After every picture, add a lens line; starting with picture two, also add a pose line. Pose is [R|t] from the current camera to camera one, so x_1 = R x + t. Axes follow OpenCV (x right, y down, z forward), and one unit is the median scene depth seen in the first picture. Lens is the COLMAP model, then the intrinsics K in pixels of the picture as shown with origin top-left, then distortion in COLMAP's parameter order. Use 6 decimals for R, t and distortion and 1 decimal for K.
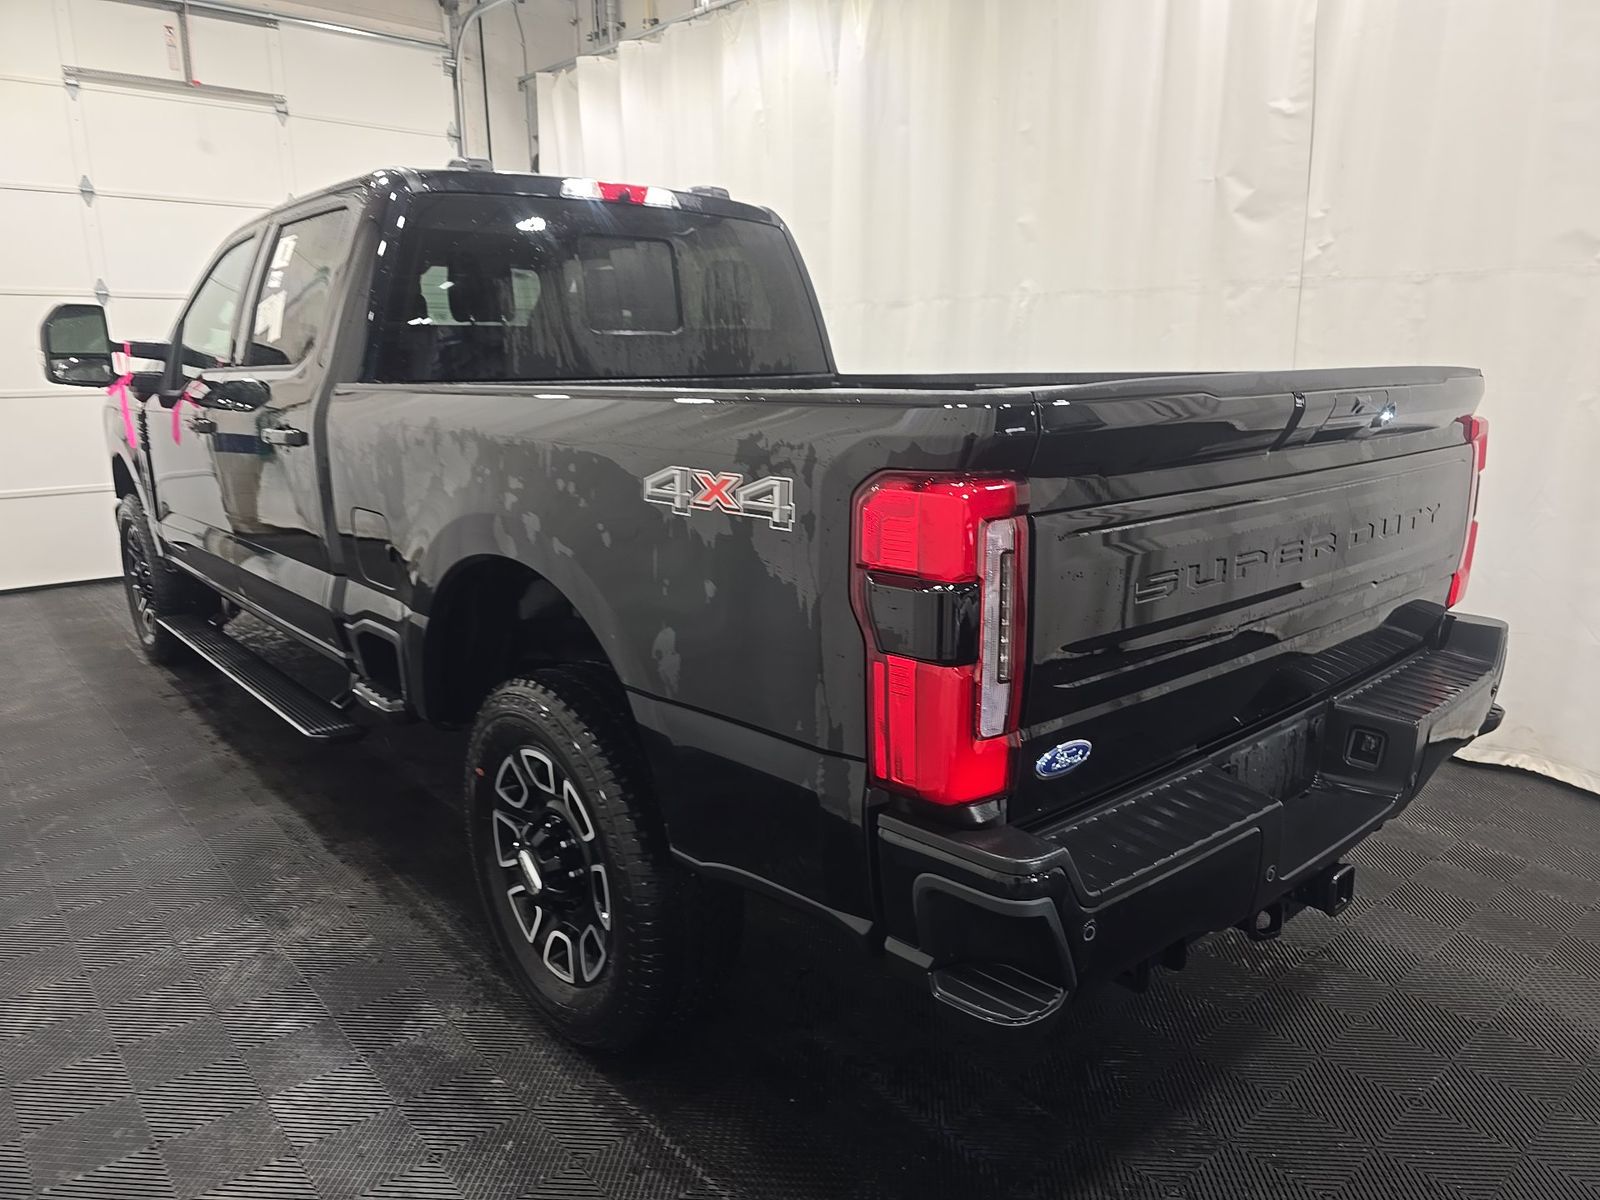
lens RADIAL K [[1060.2, 0, 828.2], [0, 1060.2, 595.2], [0, 0, 1]] dist [0.044447, -0.036742]
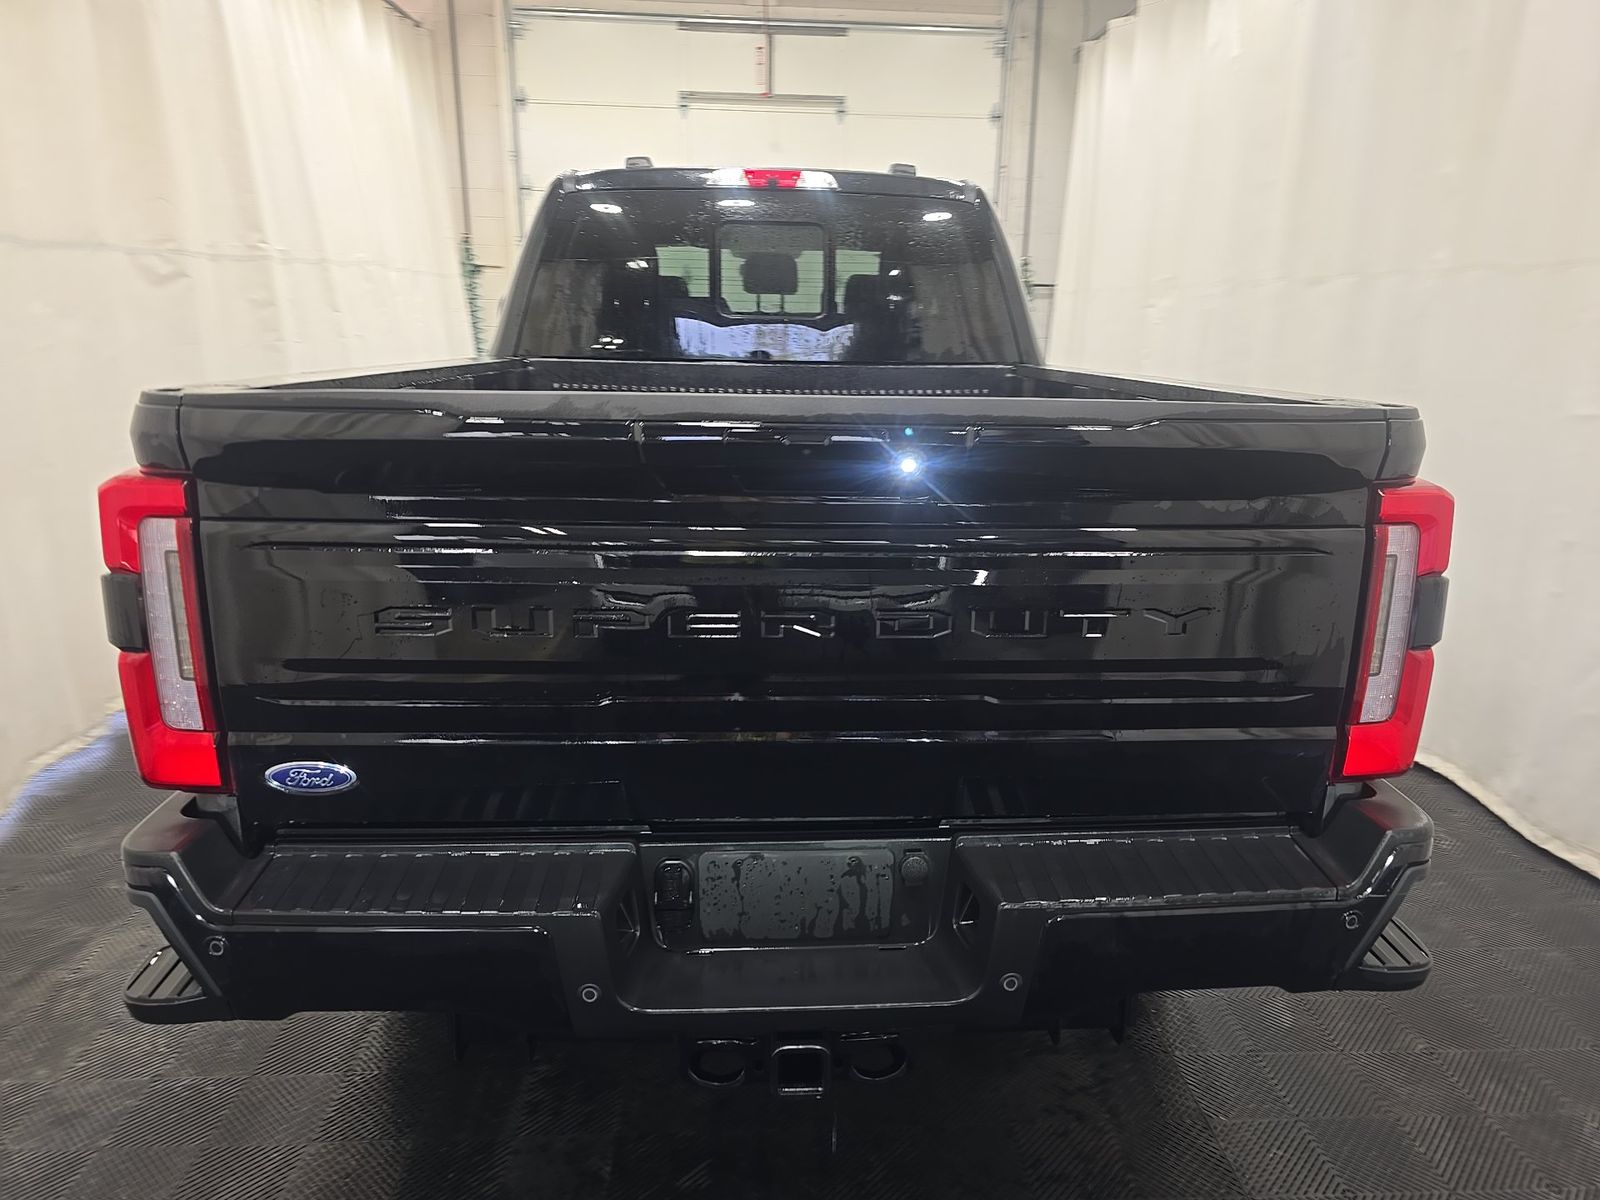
lens RADIAL K [[1060.2, 0, 828.2], [0, 1060.2, 595.2], [0, 0, 1]] dist [0.044447, -0.036742]
pose [[0.792576, 0.172582, -0.584841, 0.454432], [-0.157711, 0.984495, 0.076787, -0.063361], [0.589025, 0.031376, 0.807505, 0.195411]]
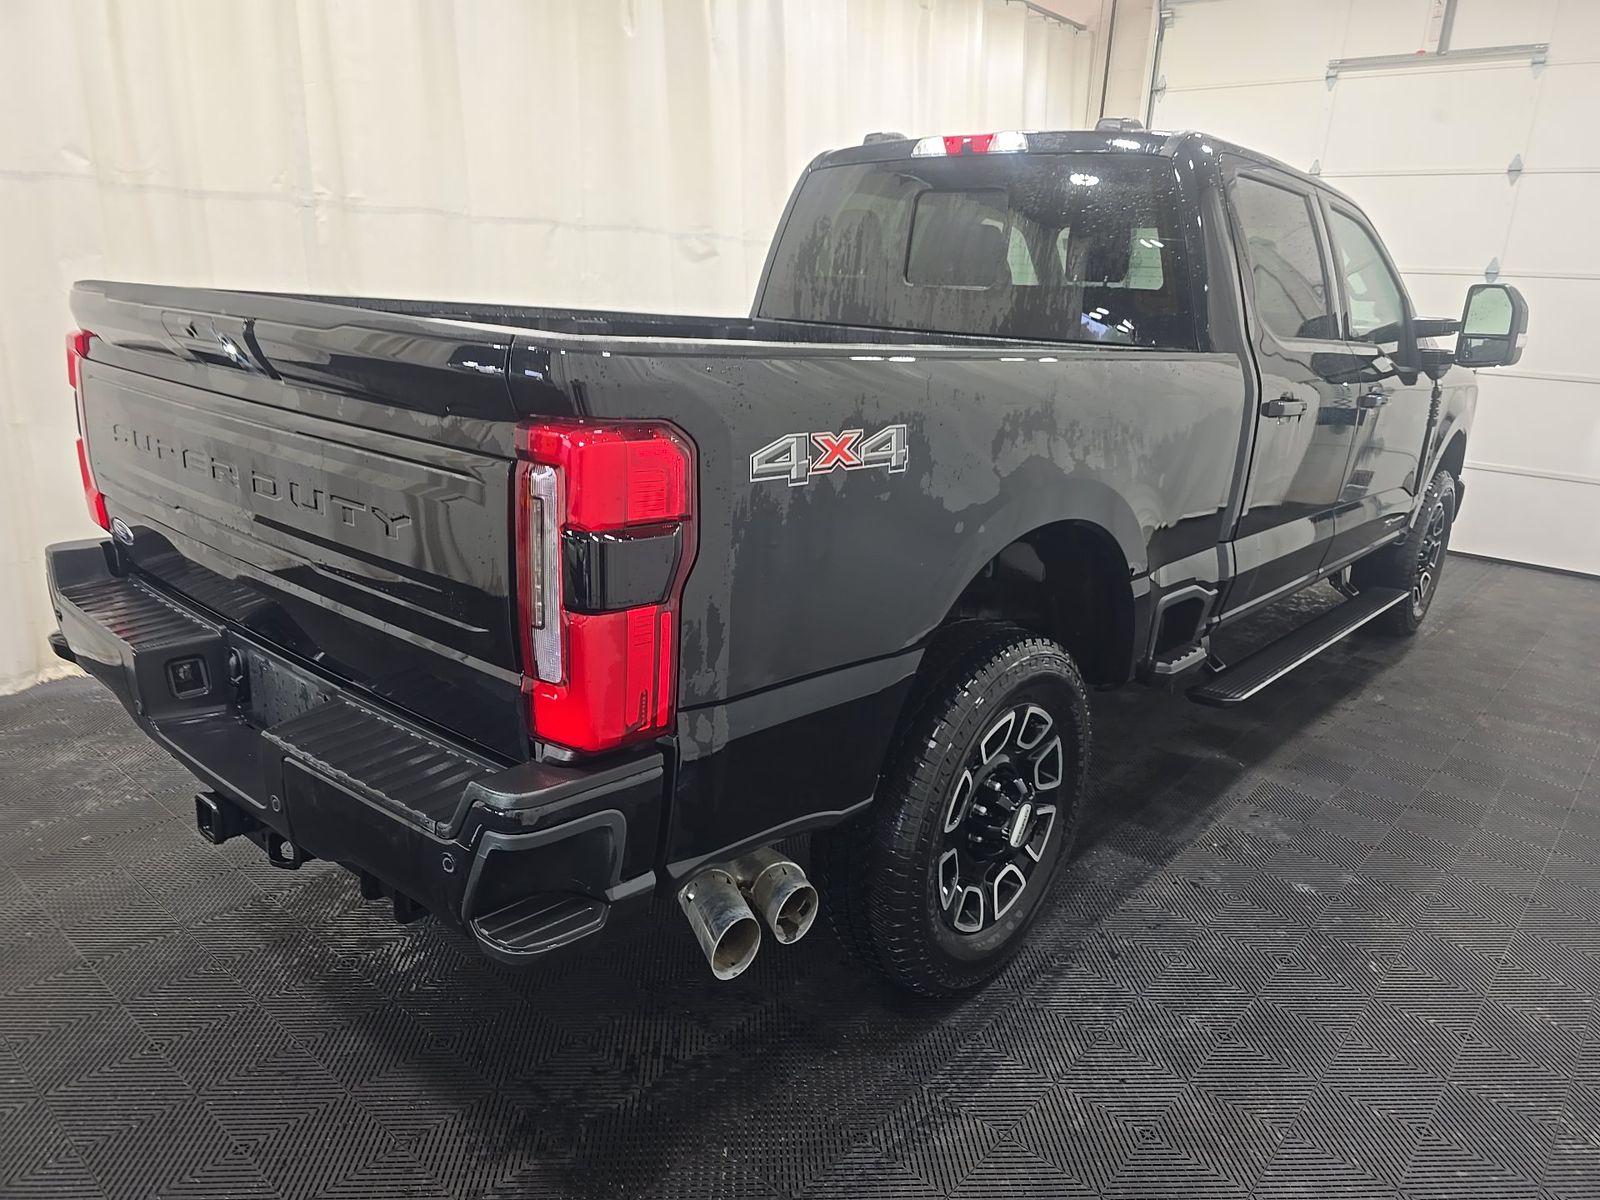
lens RADIAL K [[1060.2, 0, 828.2], [0, 1060.2, 595.2], [0, 0, 1]] dist [0.044447, -0.036742]
pose [[0.159250, 0.286489, -0.944756, 0.752615], [-0.276113, 0.931703, 0.235989, -0.162138], [0.947840, 0.223278, 0.227477, 0.656558]]
